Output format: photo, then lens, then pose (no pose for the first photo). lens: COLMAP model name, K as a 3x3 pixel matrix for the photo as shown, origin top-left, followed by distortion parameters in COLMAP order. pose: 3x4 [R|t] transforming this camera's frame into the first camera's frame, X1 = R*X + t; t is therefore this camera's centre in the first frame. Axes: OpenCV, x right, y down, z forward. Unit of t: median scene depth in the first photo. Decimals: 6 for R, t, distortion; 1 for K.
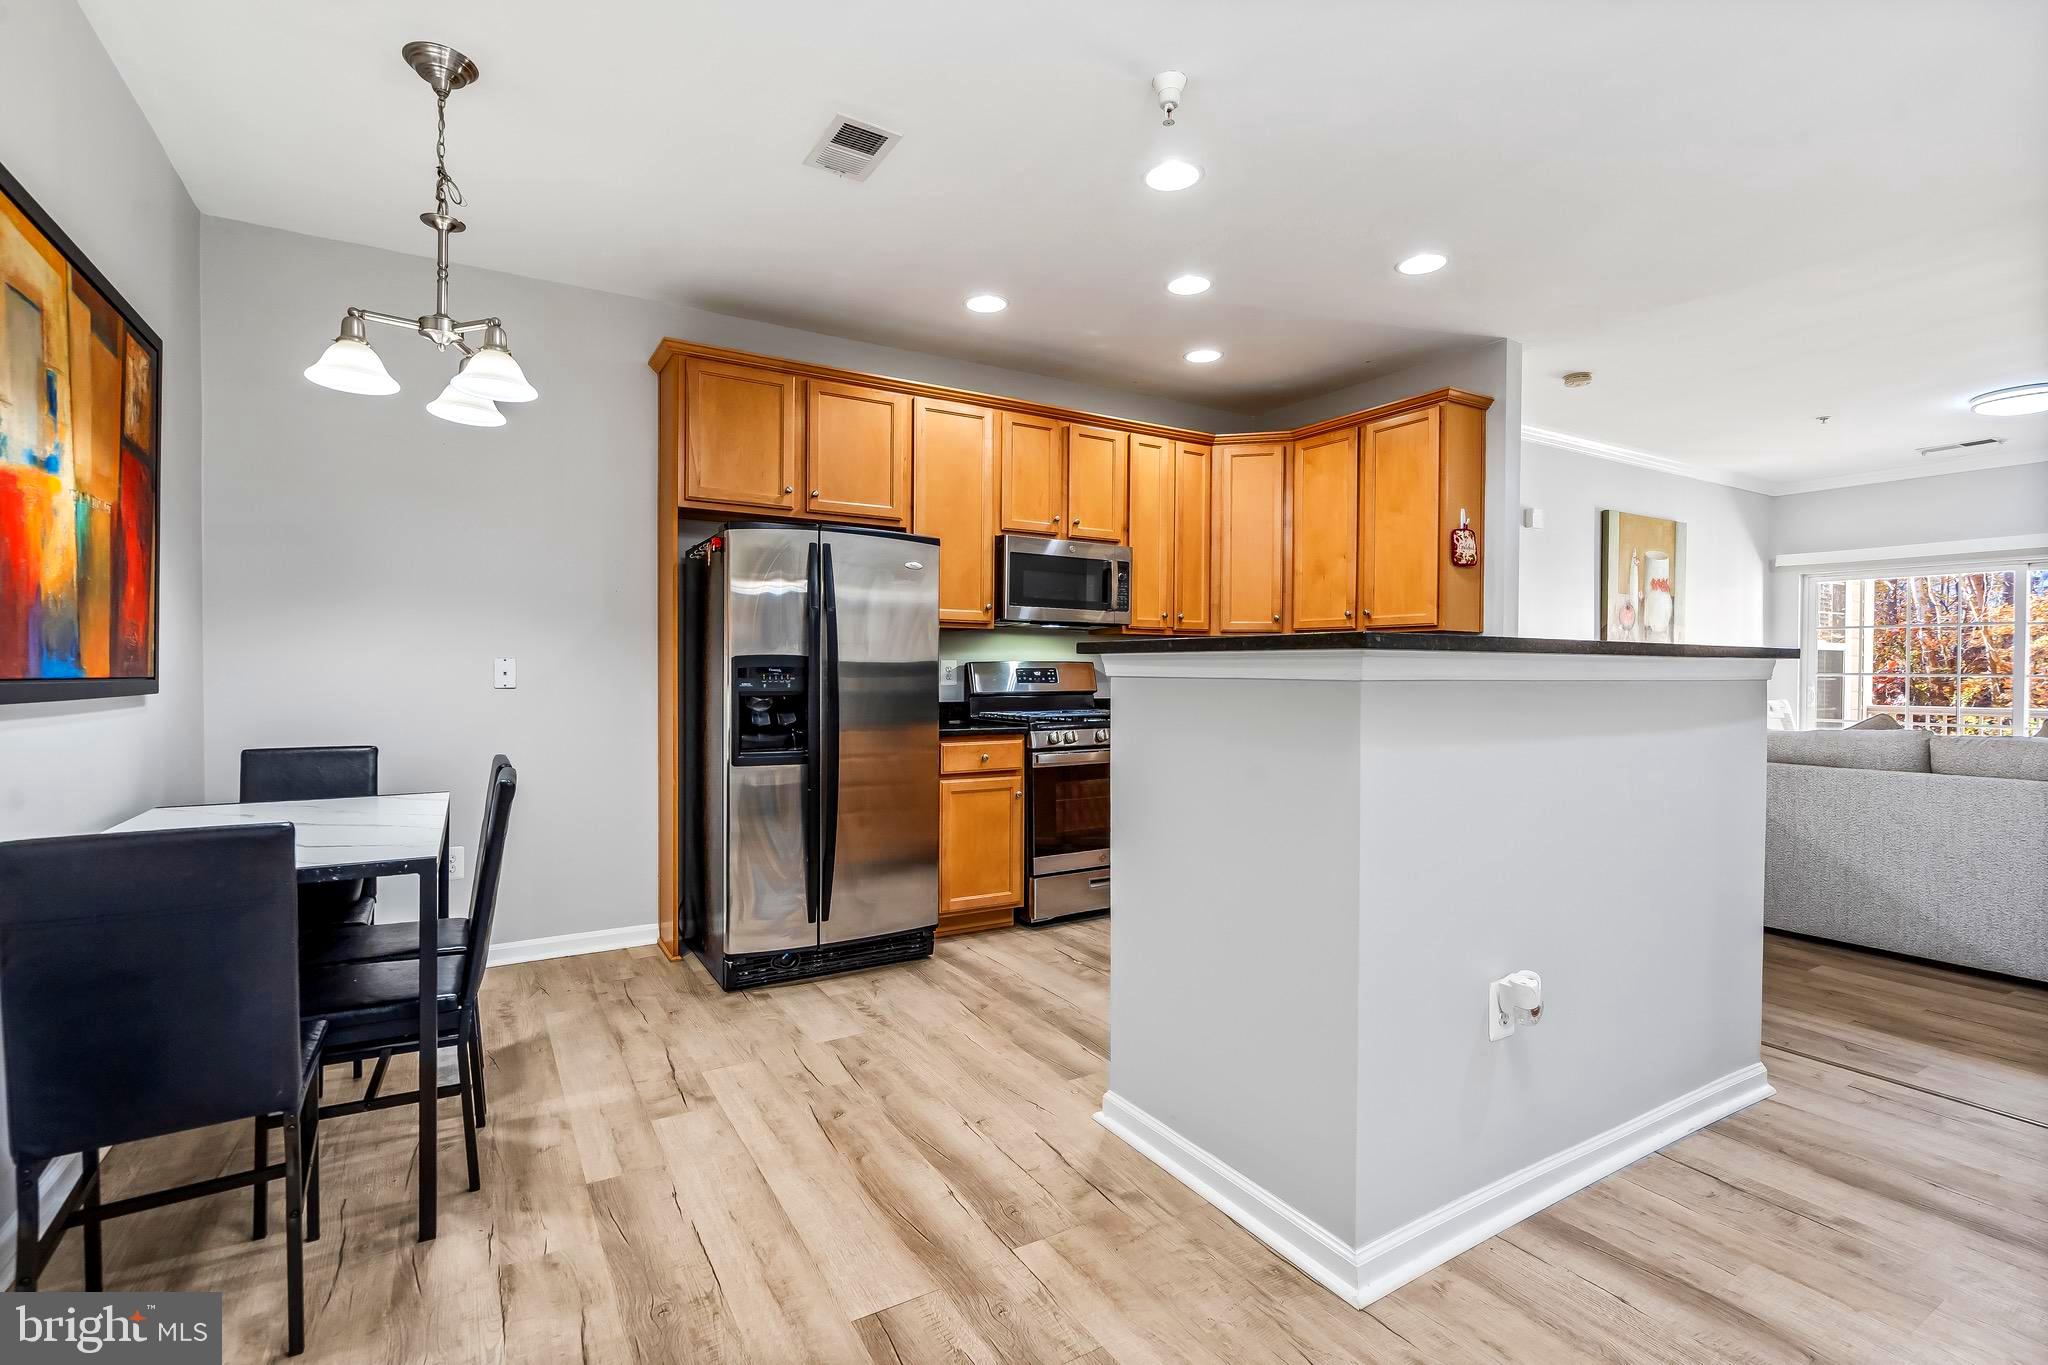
lens RADIAL K [[937.9, 0, 1023.7], [0, 937.9, 675.7], [0, 0, 1]] dist [-0.001332, 0.000533]
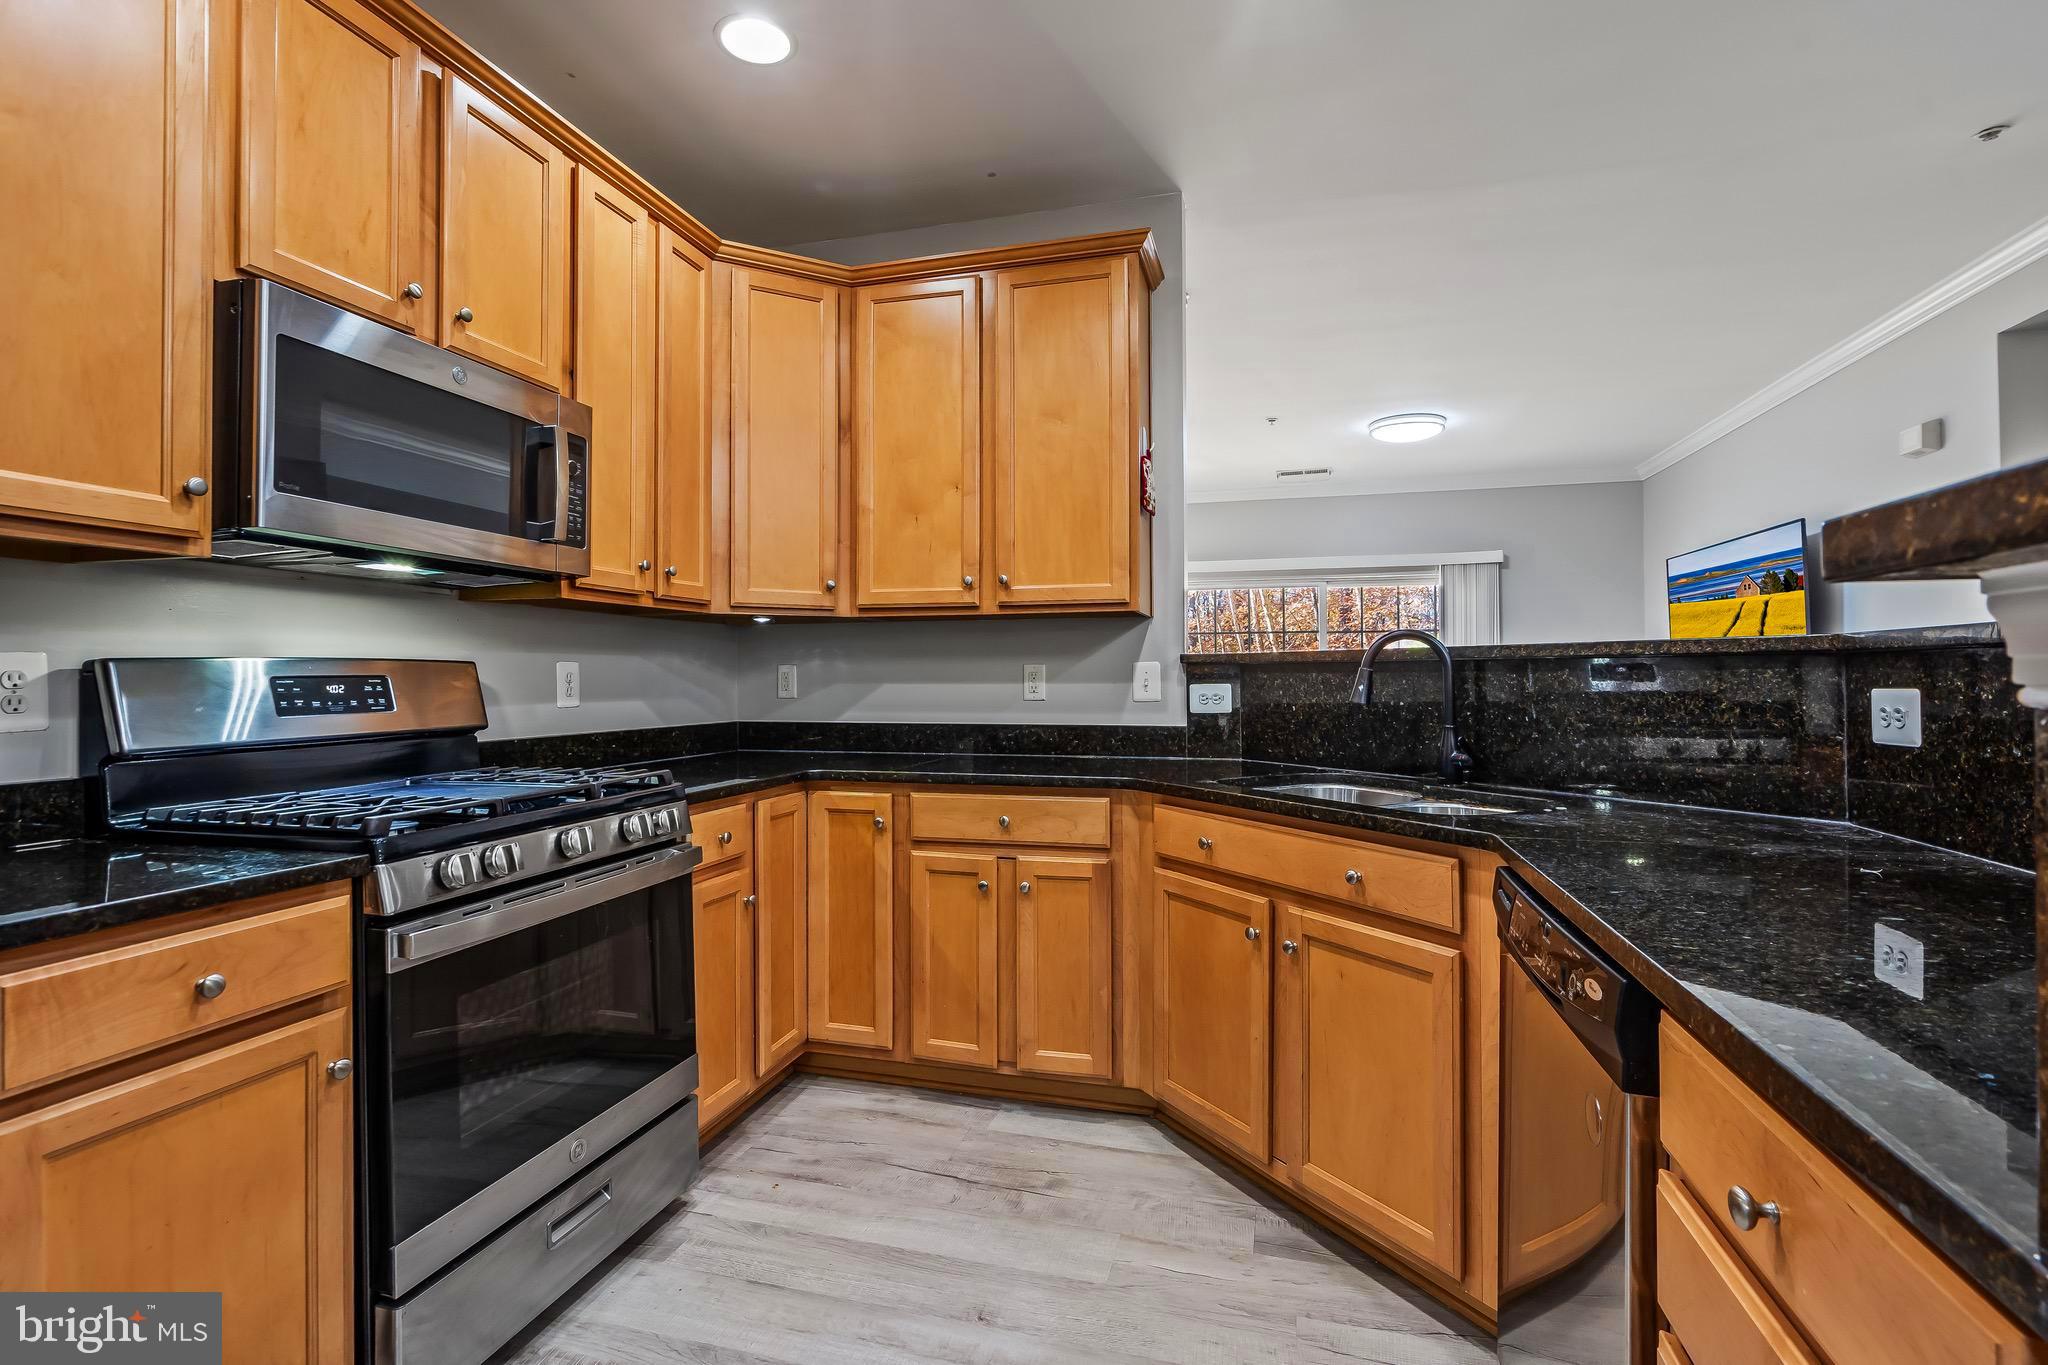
lens RADIAL K [[957.1, 0, 1023.9], [0, 957.1, 664.3], [0, 0, 1]] dist [-0.003360, -0.000381]
pose [[0.725465, -0.000427, 0.688259, -0.075119], [0.012719, 0.999837, -0.012786, -0.005512], [-0.688142, 0.018030, 0.725352, 0.755046]]
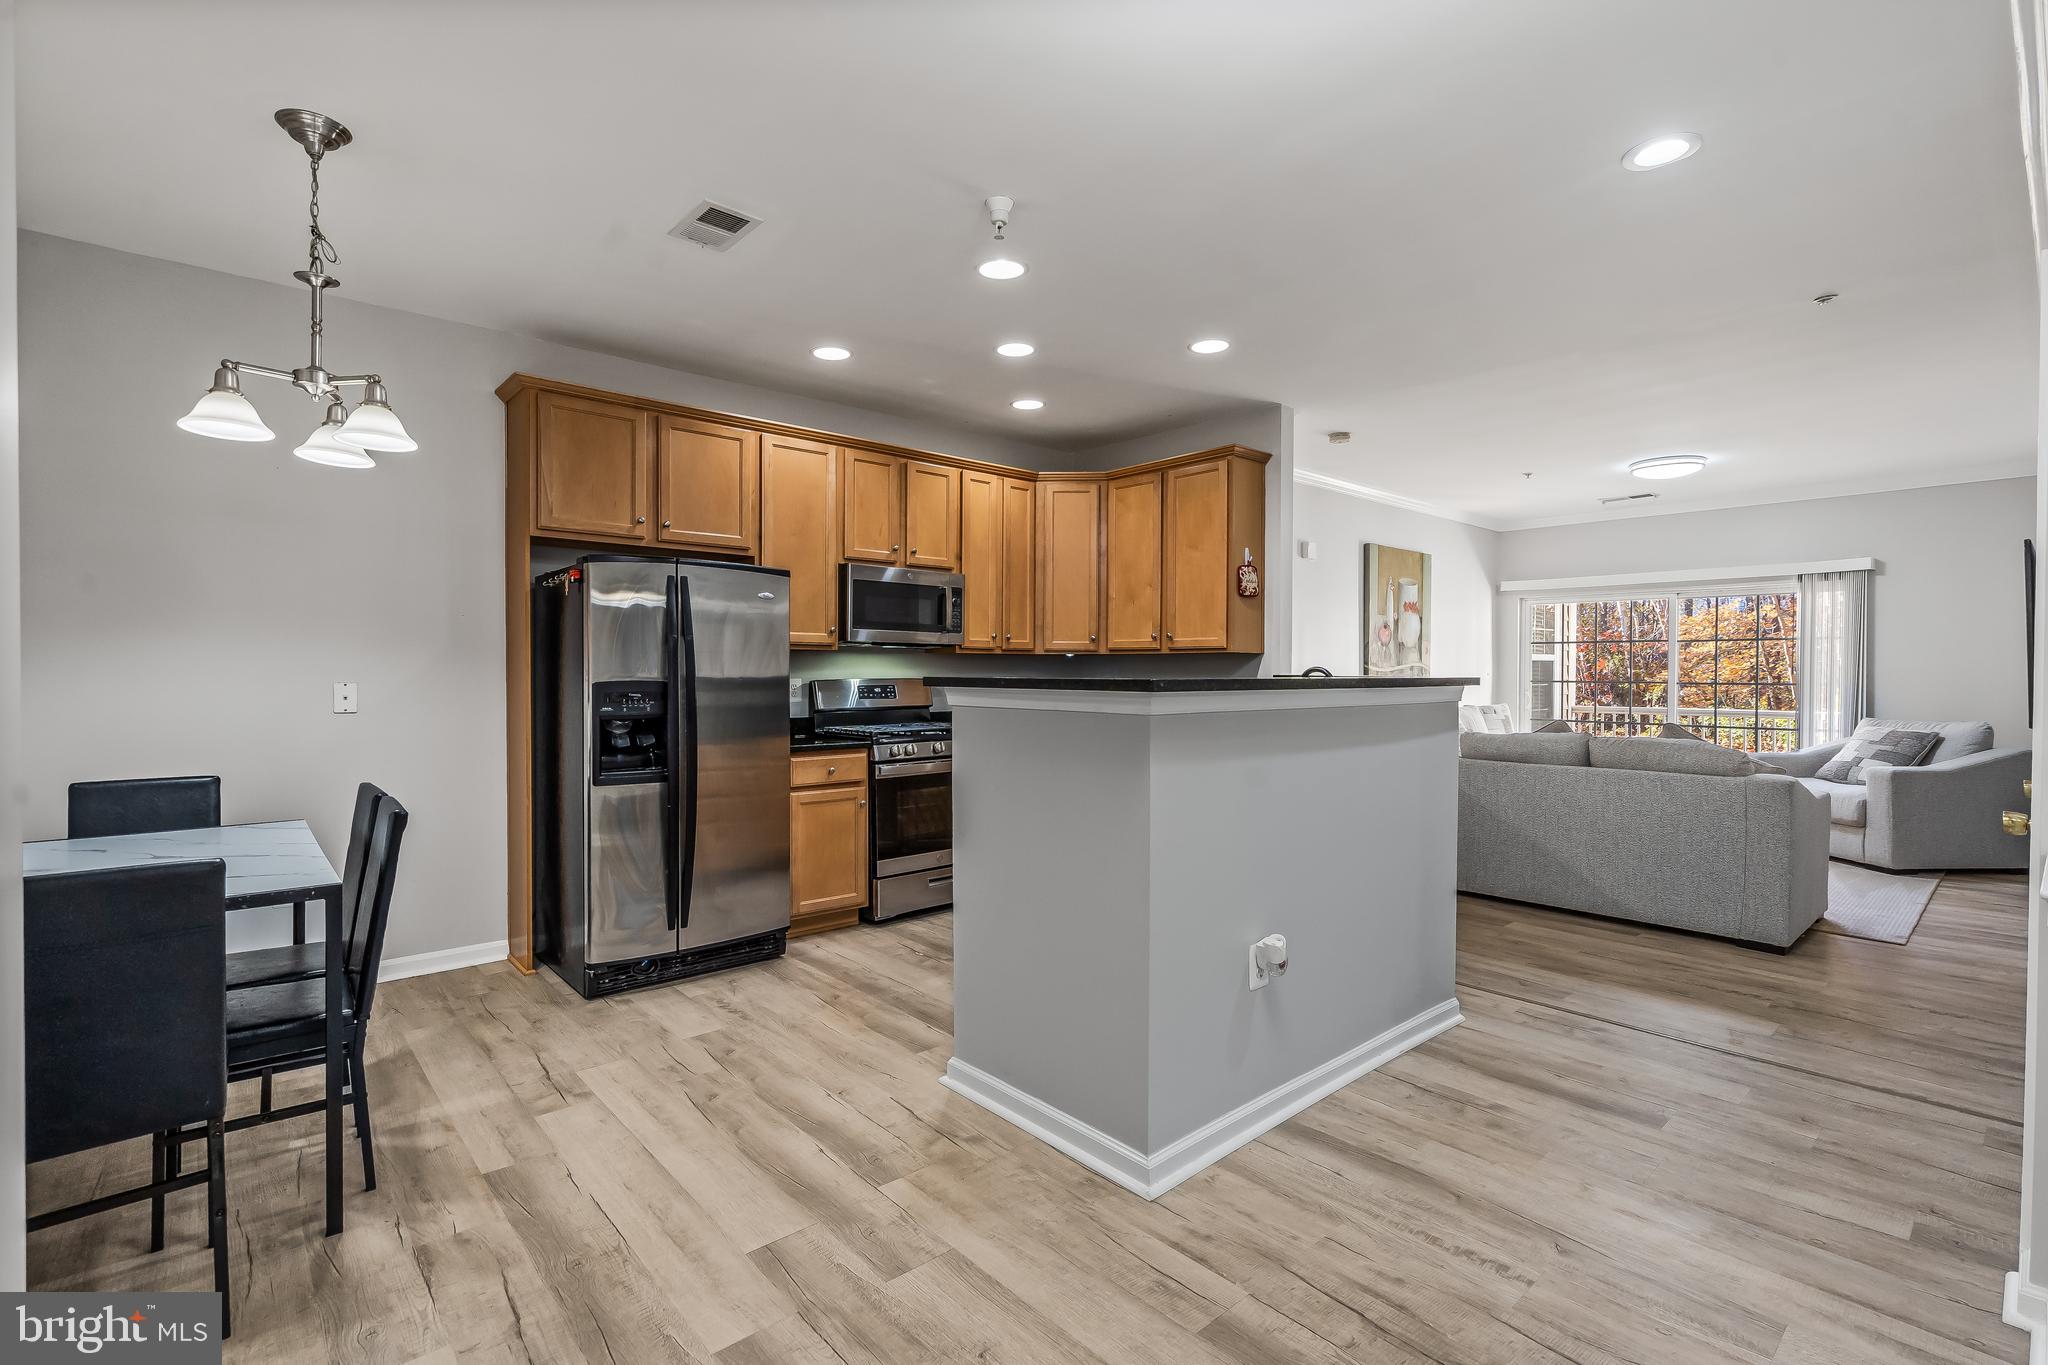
lens RADIAL K [[929.9, 0, 1017.8], [0, 929.9, 678.5], [0, 0, 1]] dist [-0.001898, 0.000056]
pose [[0.984184, -0.004858, 0.177085, -0.023884], [0.004497, 0.999987, 0.002442, -0.025500], [-0.177094, -0.001607, 0.984193, -0.117702]]
